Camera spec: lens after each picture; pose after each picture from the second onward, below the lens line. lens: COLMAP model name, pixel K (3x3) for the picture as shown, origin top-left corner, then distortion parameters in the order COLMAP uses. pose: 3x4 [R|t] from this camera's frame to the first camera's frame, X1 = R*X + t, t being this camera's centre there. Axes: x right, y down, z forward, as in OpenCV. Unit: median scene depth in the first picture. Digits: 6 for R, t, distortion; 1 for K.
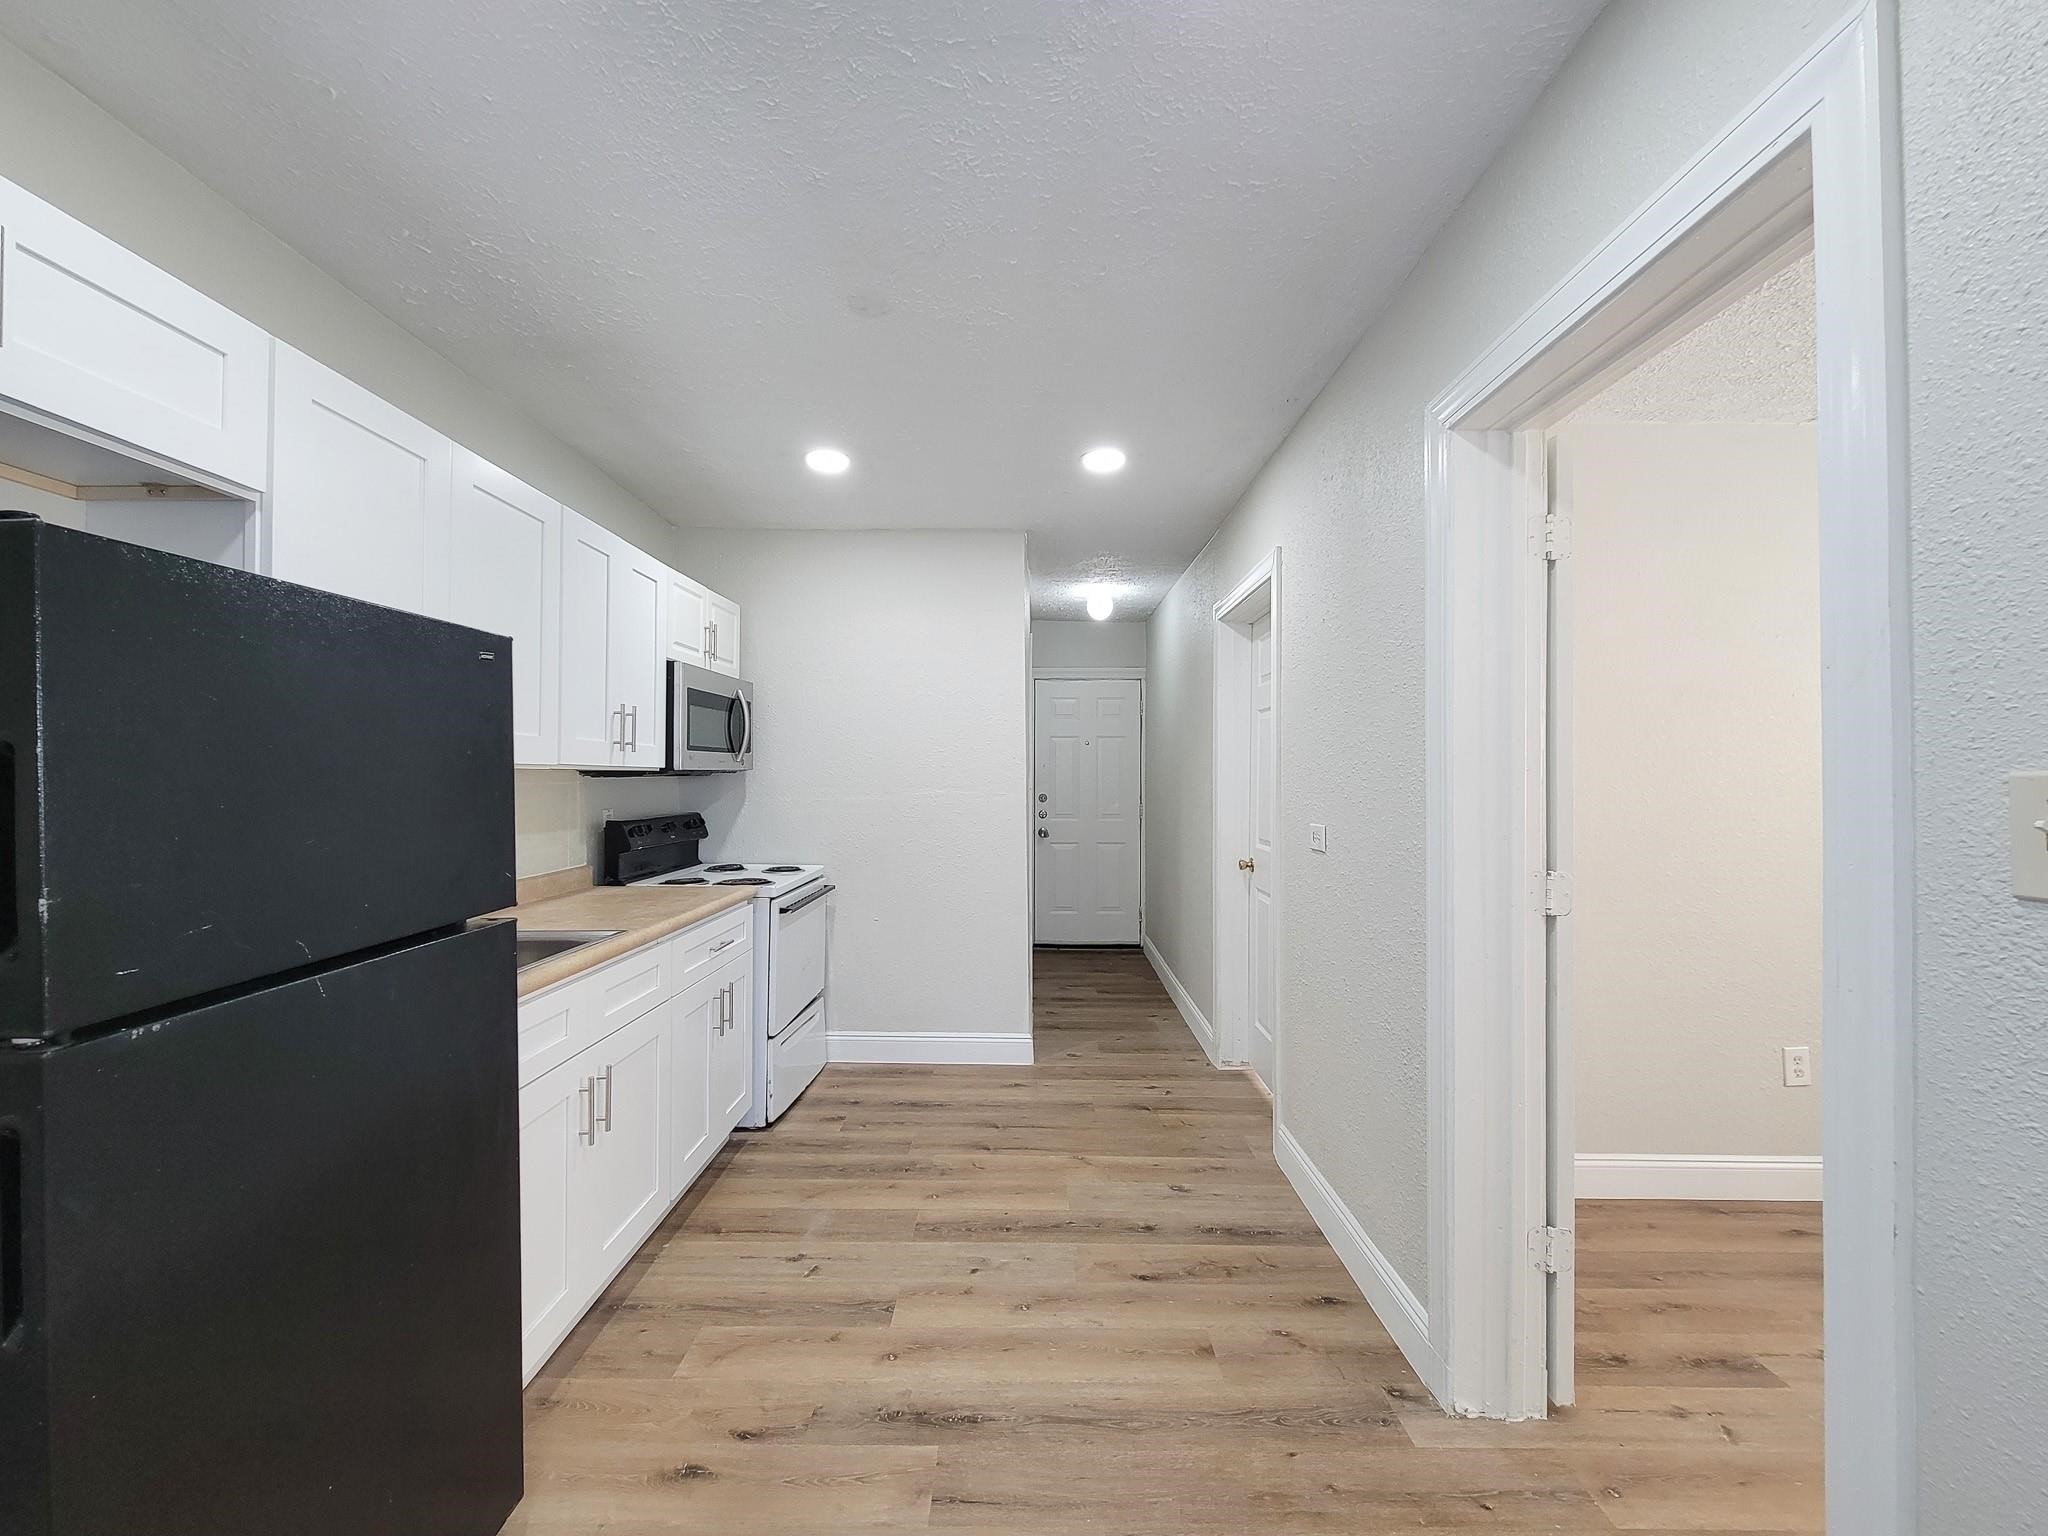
lens RADIAL K [[817.3, 0, 1006.1], [0, 817.3, 746.6], [0, 0, 1]] dist [-0.000825, 0.000120]
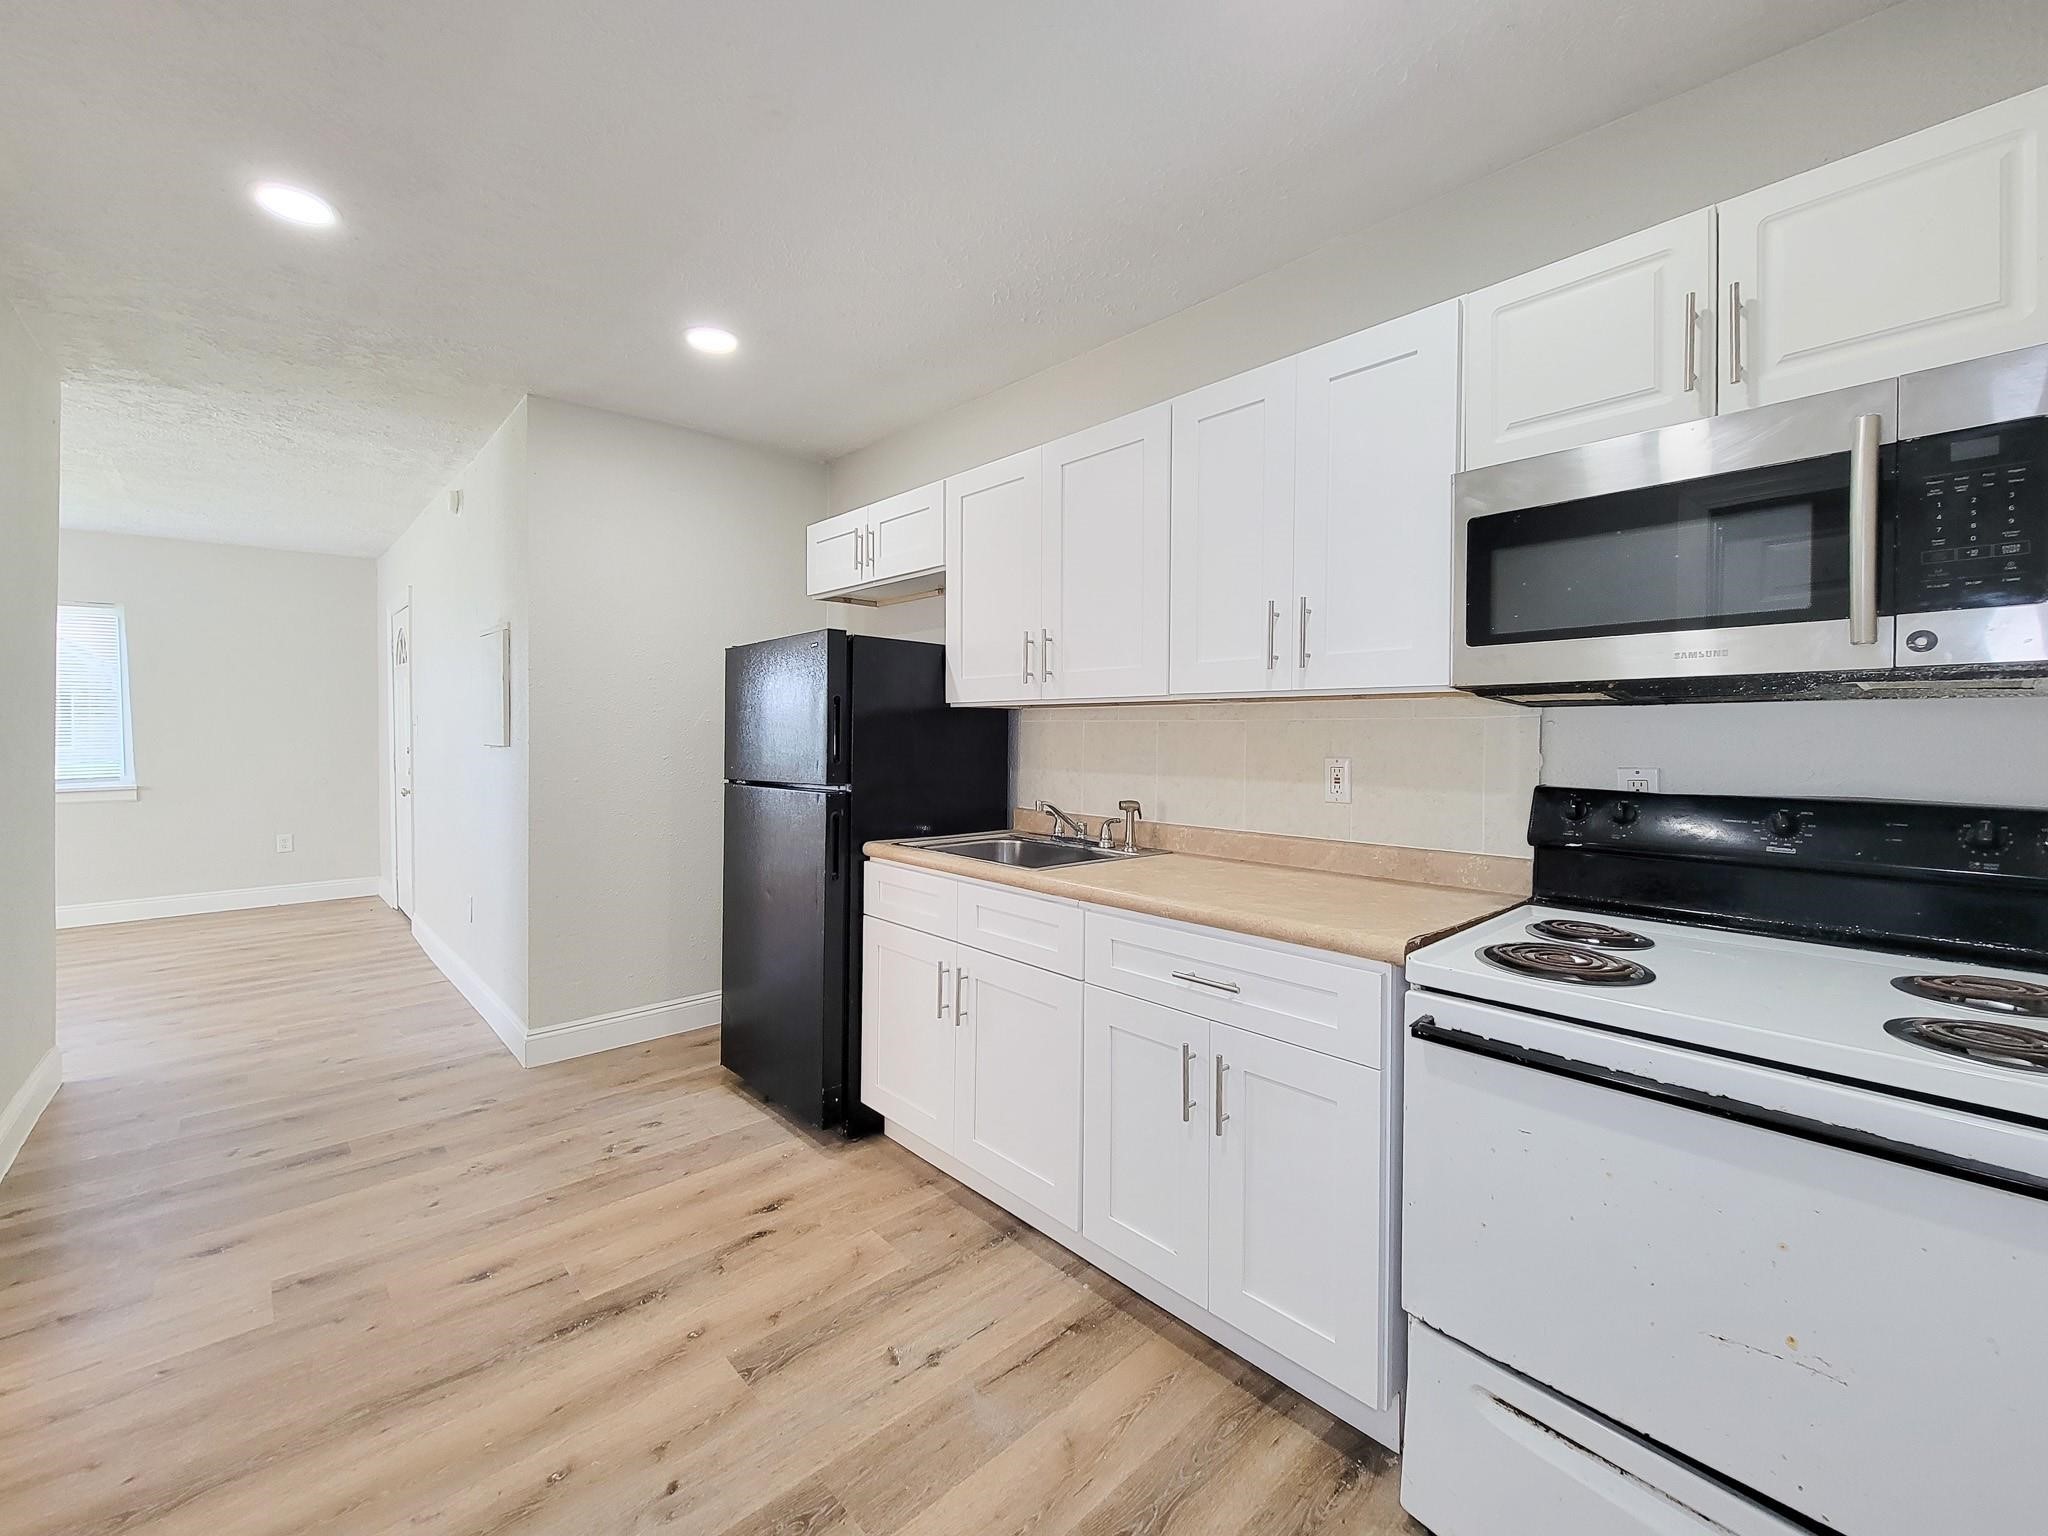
lens RADIAL K [[846.3, 0, 1043.4], [0, 846.3, 742.8], [0, 0, 1]] dist [-0.013281, -0.000147]
pose [[-0.701671, -0.004812, -0.712485, 0.337603], [0.013078, 0.999722, -0.019632, 0.157561], [0.712381, -0.023093, -0.701413, 2.598886]]
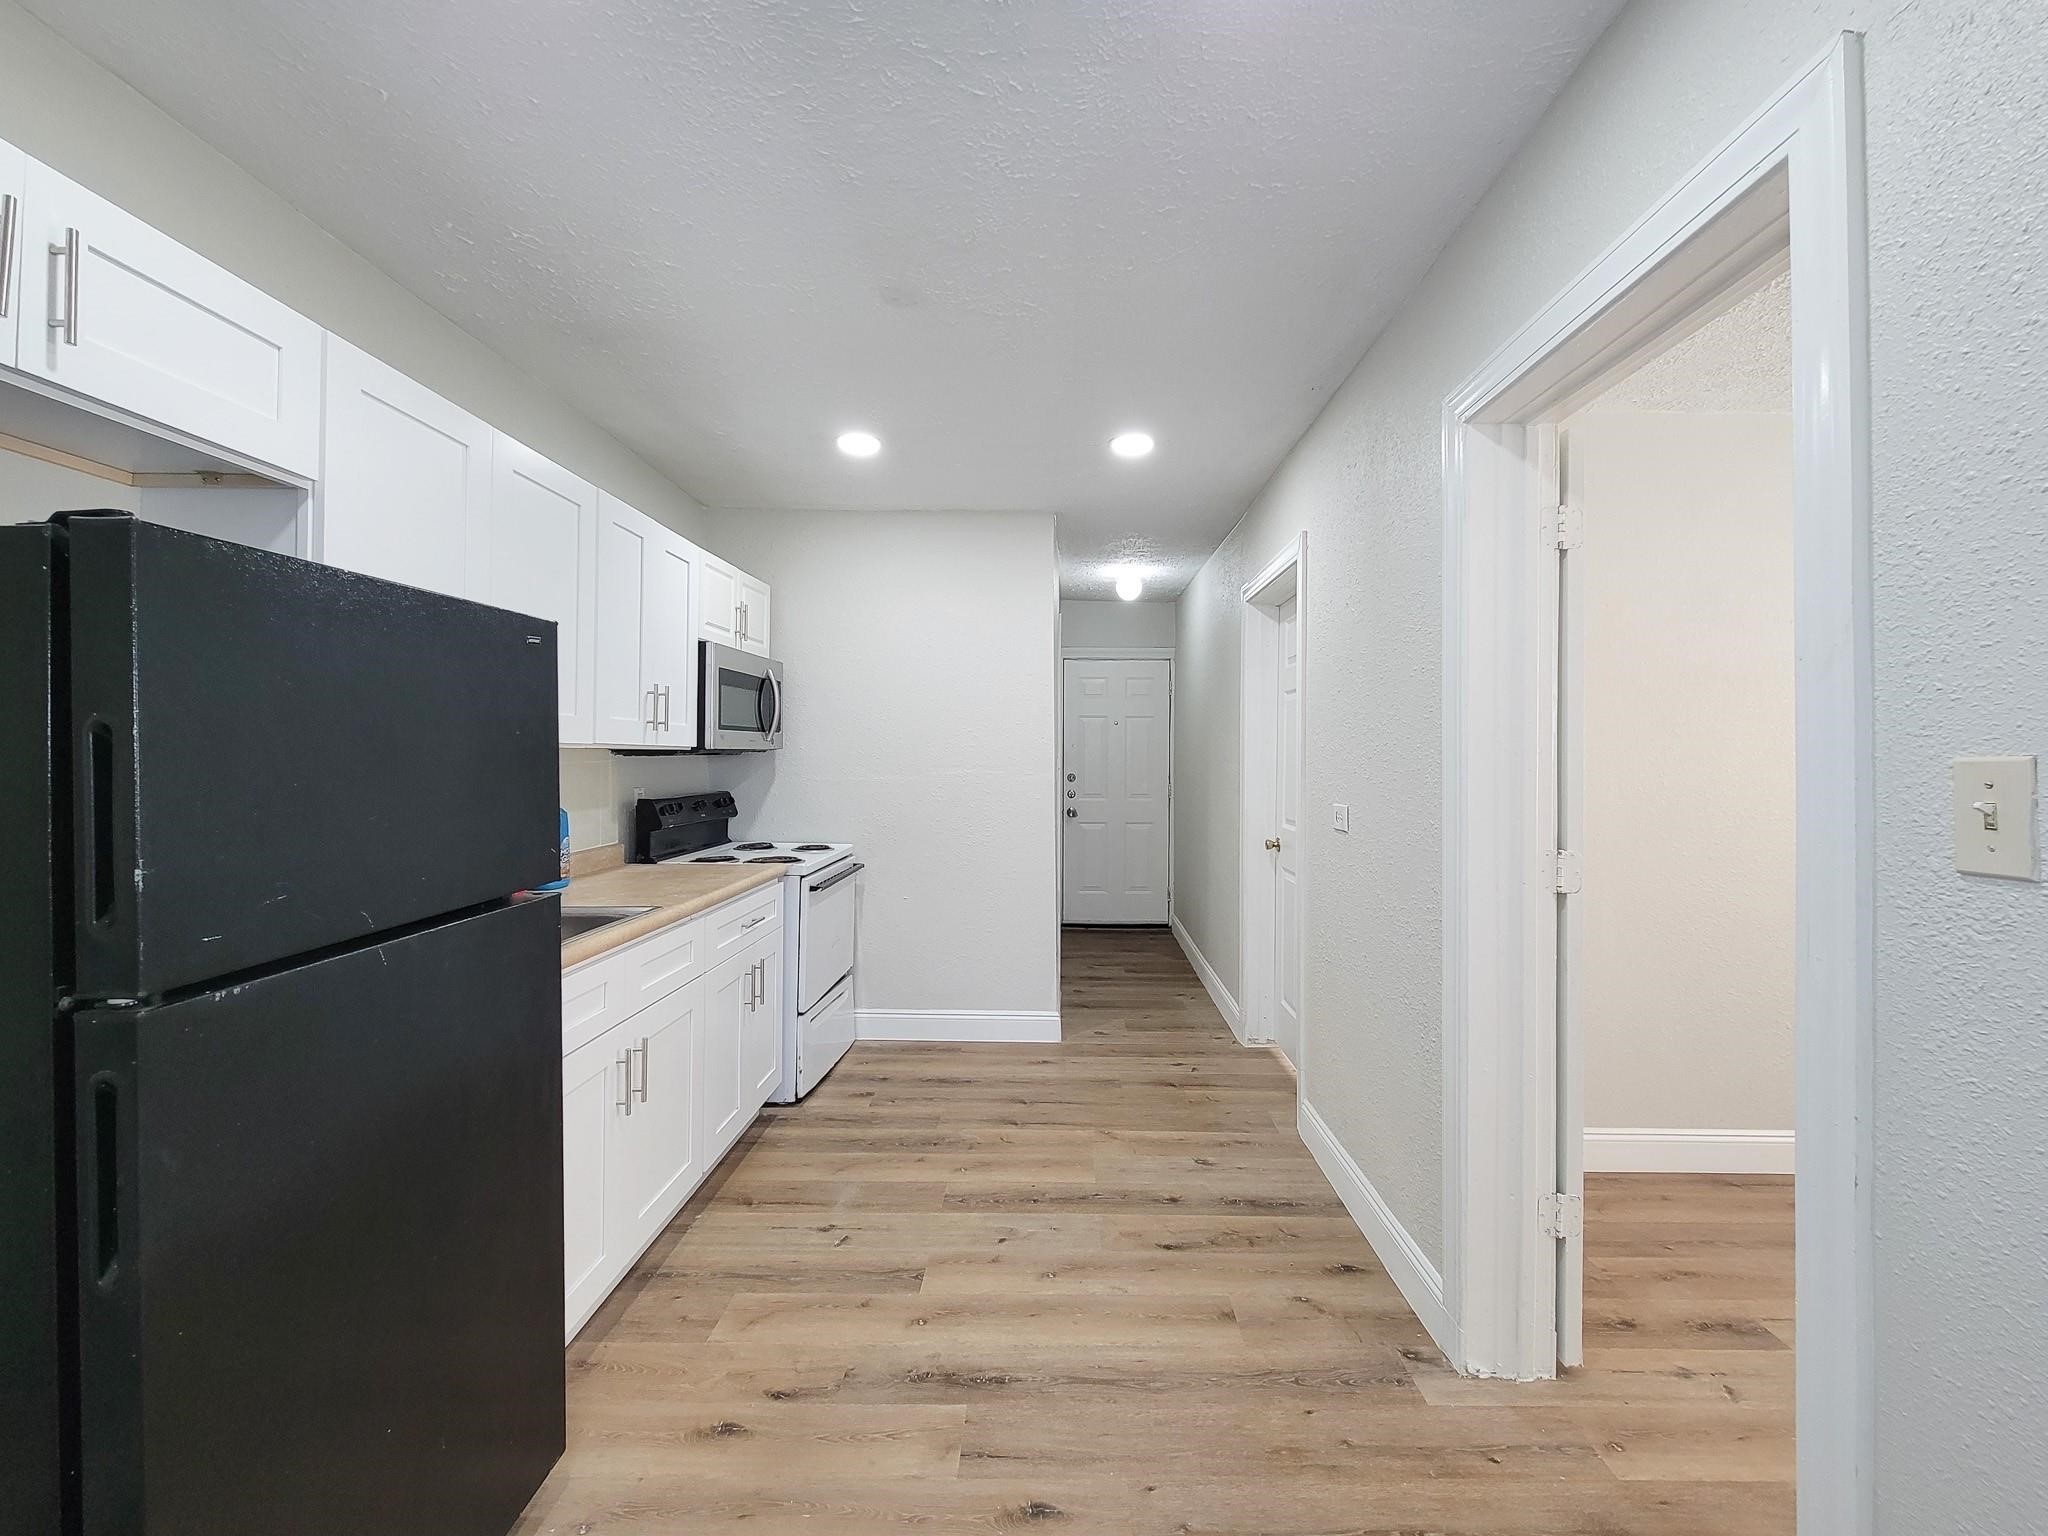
lens RADIAL K [[828.1, 0, 1039.6], [0, 828.1, 757.1], [0, 0, 1]] dist [0.000558, 0.000019]
pose [[0.999978, 0.003216, 0.005748, 0.000208], [-0.003433, 0.999267, 0.038118, -0.001253], [-0.005621, -0.038137, 0.999257, -0.016173]]
